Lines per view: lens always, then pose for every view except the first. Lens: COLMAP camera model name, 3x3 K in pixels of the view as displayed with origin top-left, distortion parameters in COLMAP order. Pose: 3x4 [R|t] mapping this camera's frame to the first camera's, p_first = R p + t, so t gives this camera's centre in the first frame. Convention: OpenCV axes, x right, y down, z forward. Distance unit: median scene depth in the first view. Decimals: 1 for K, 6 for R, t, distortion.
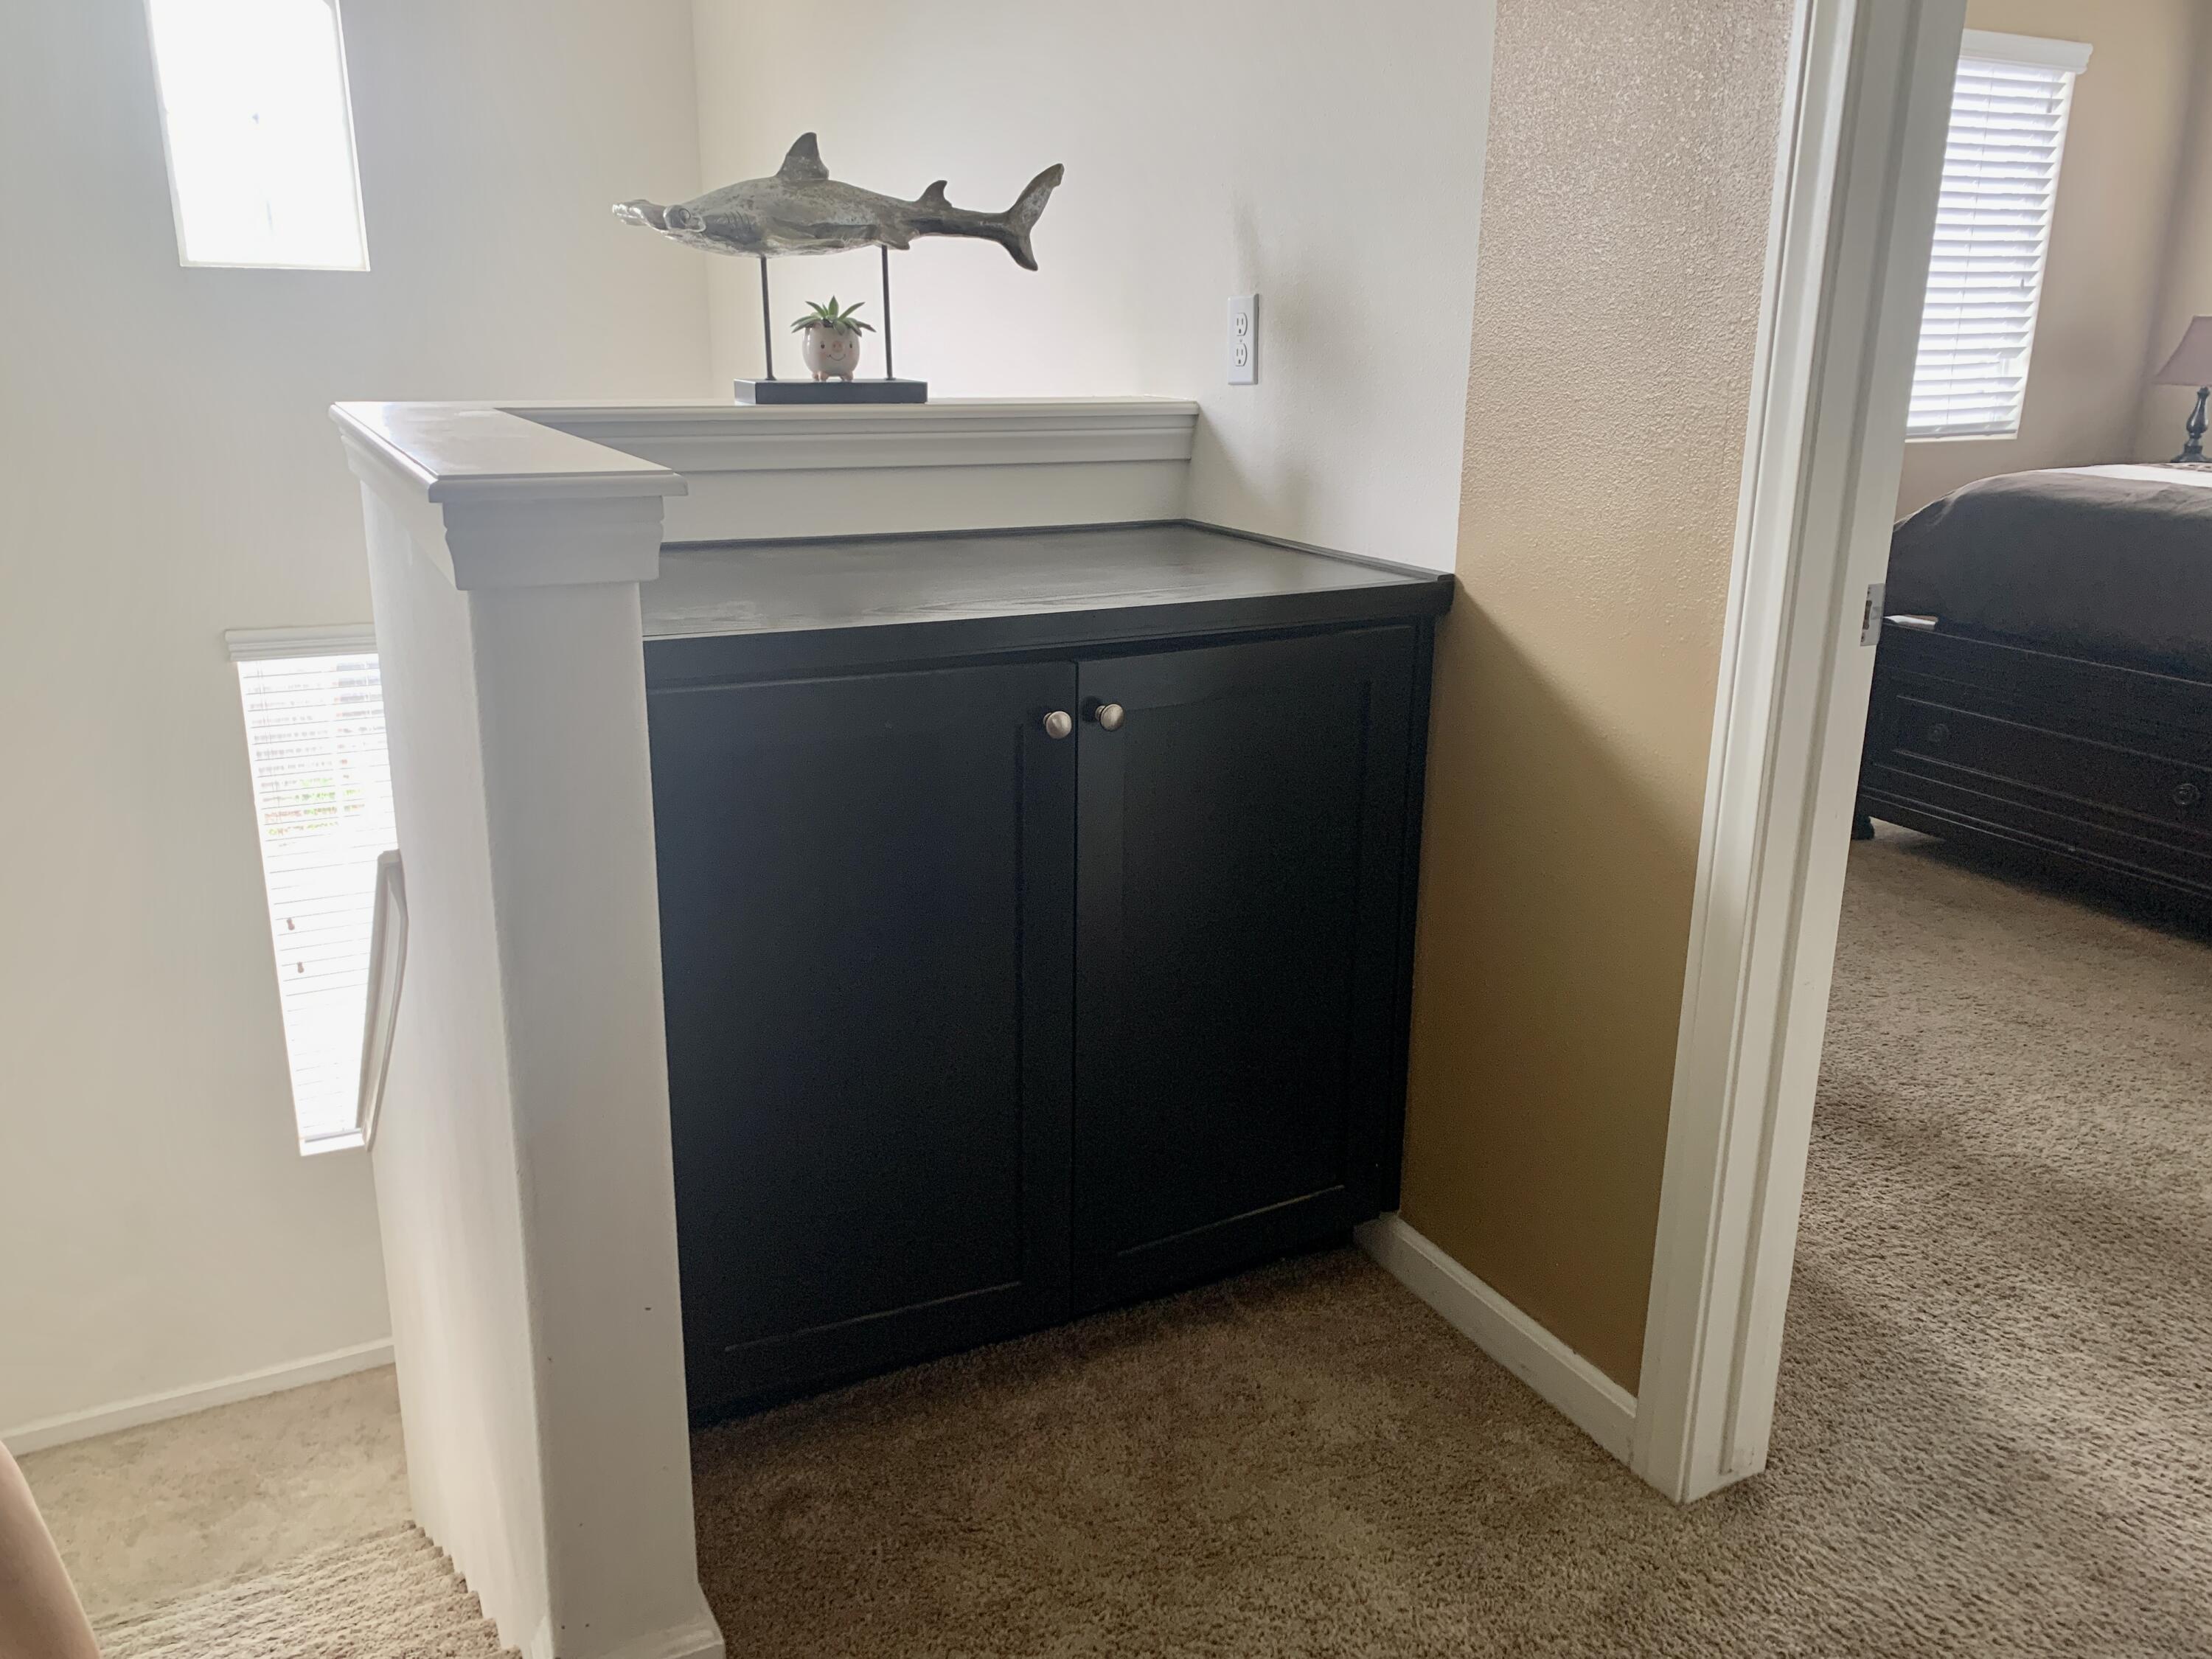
lens RADIAL K [[1712.9, 0, 1101.3], [0, 1712.9, 818.5], [0, 0, 1]] dist [-0.002349, -0.002342]
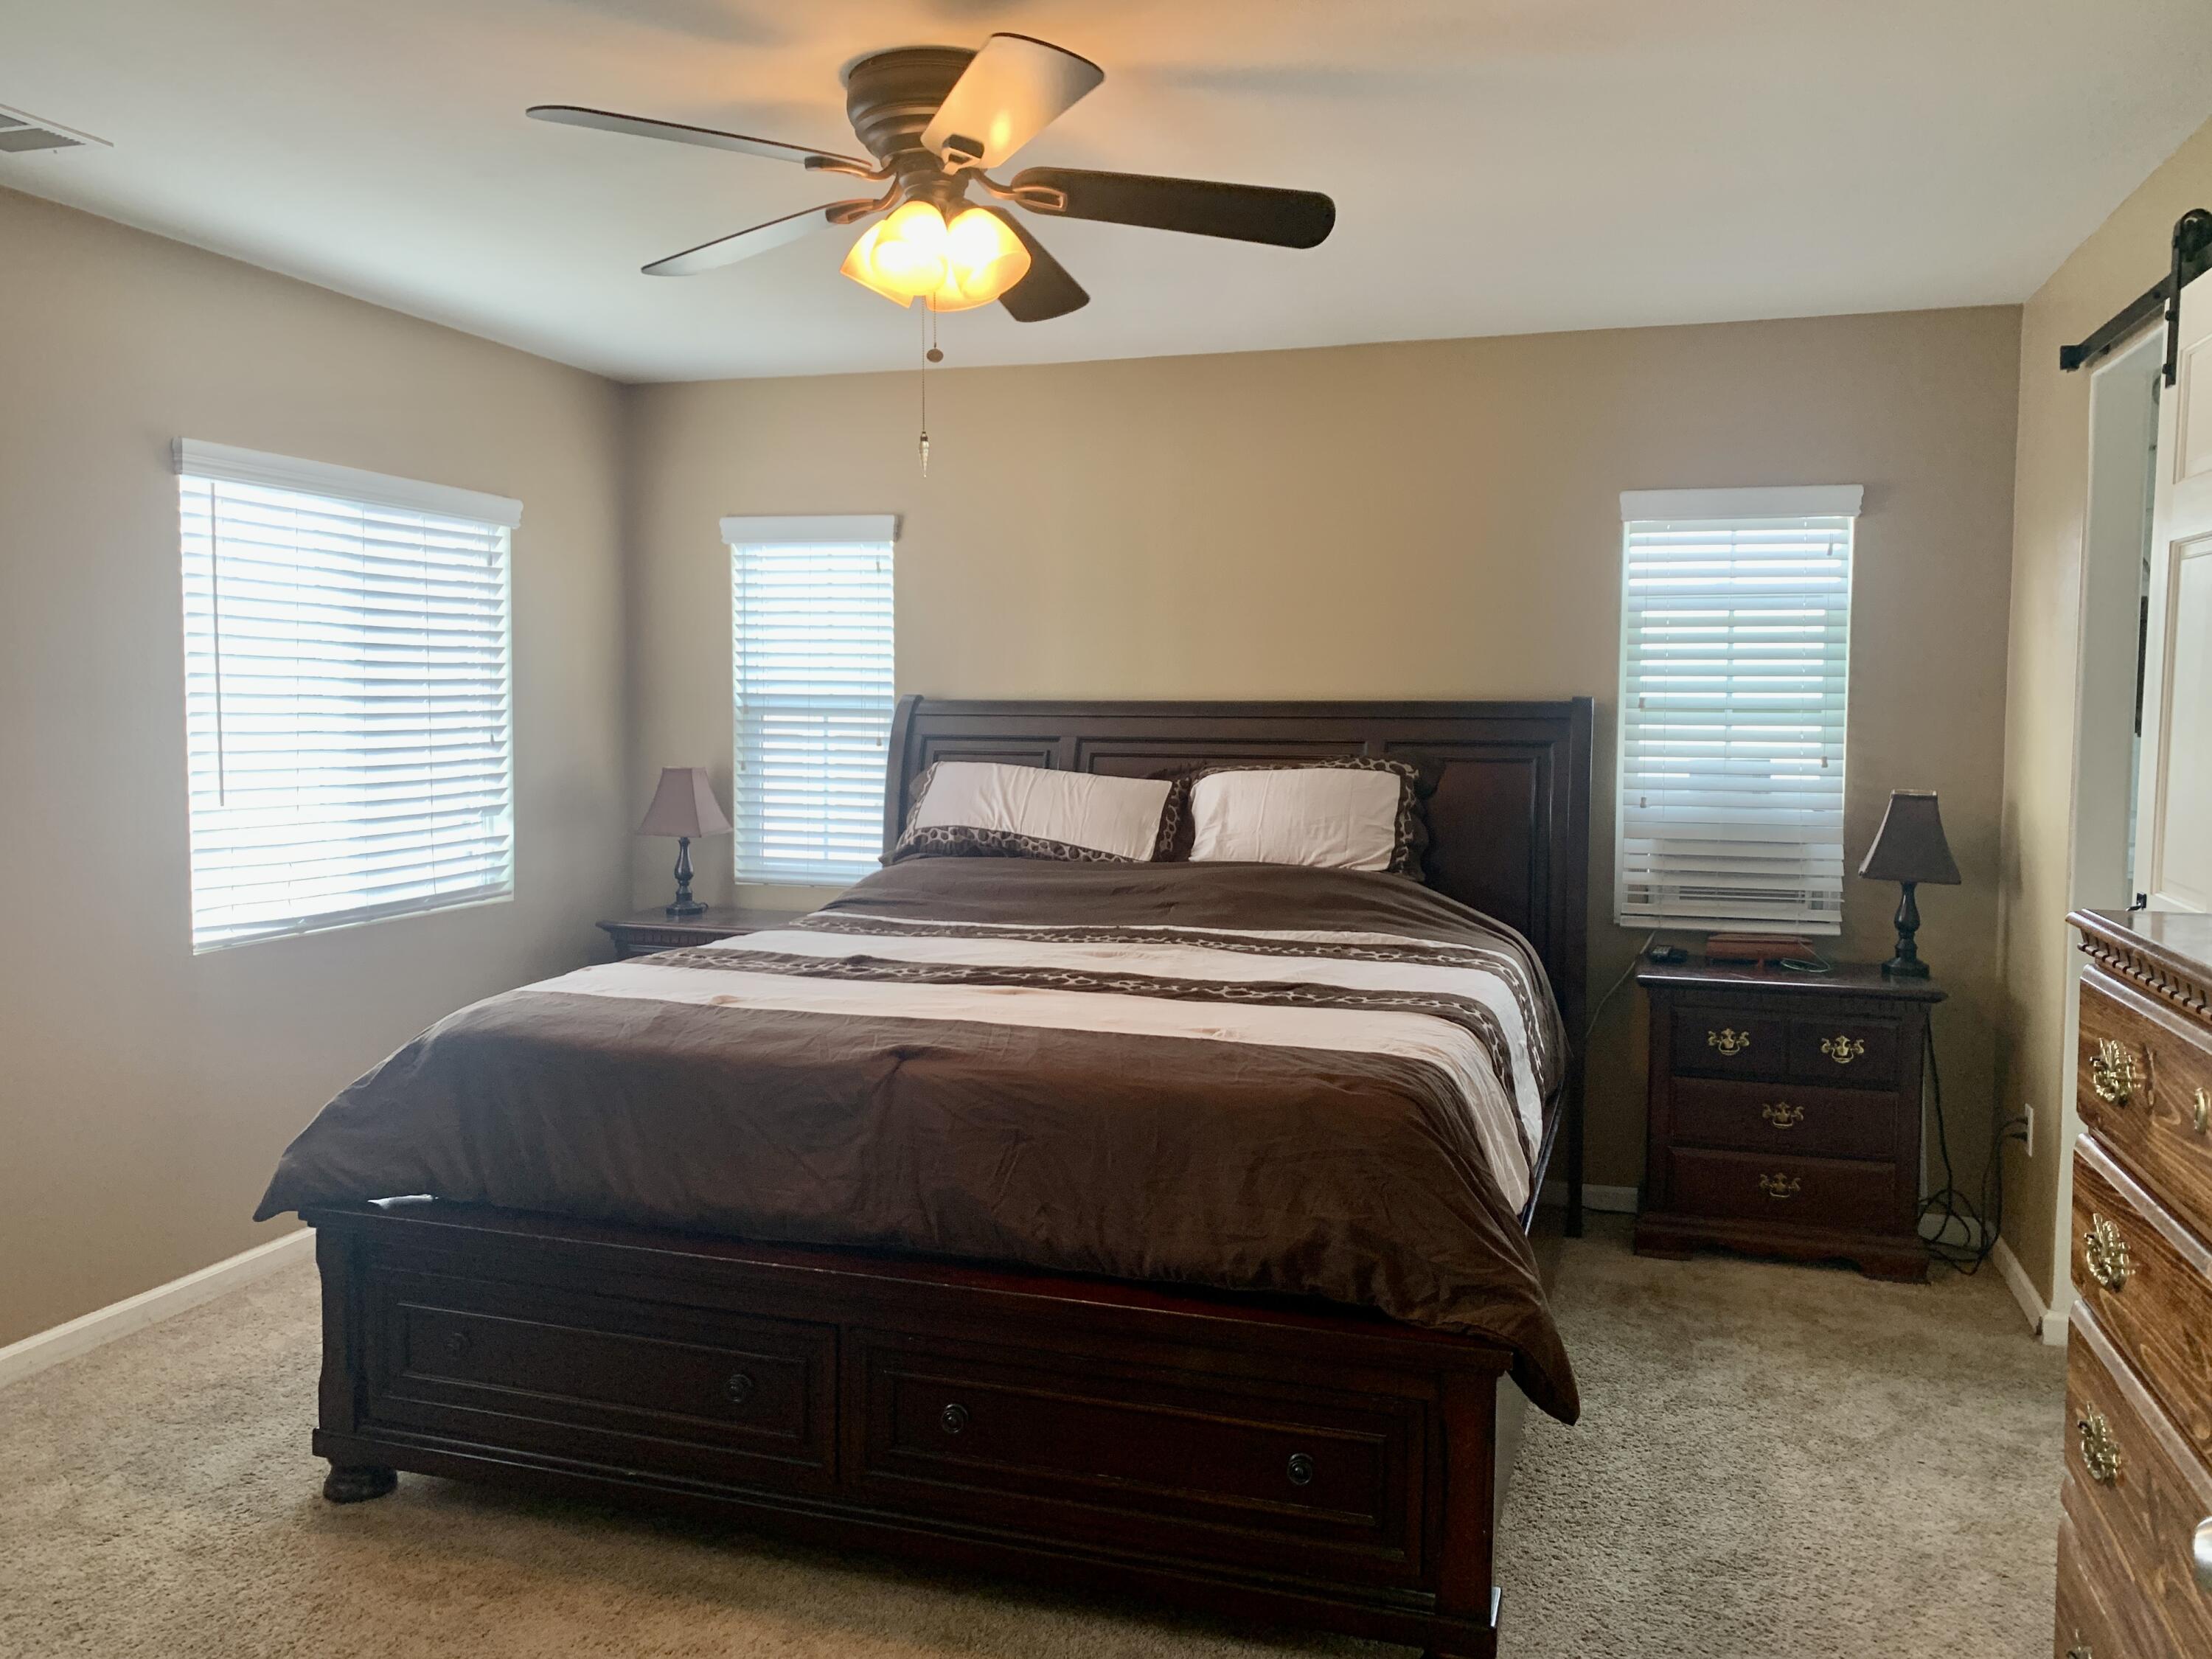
lens RADIAL K [[1712.9, 0, 1100.1], [0, 1712.9, 826.3], [0, 0, 1]] dist [-0.002349, -0.002342]
pose [[0.700814, -0.052056, 0.711442, 0.108827], [0.196610, 0.972800, -0.122494, -0.089373], [-0.685714, 0.225723, 0.691986, 0.147168]]
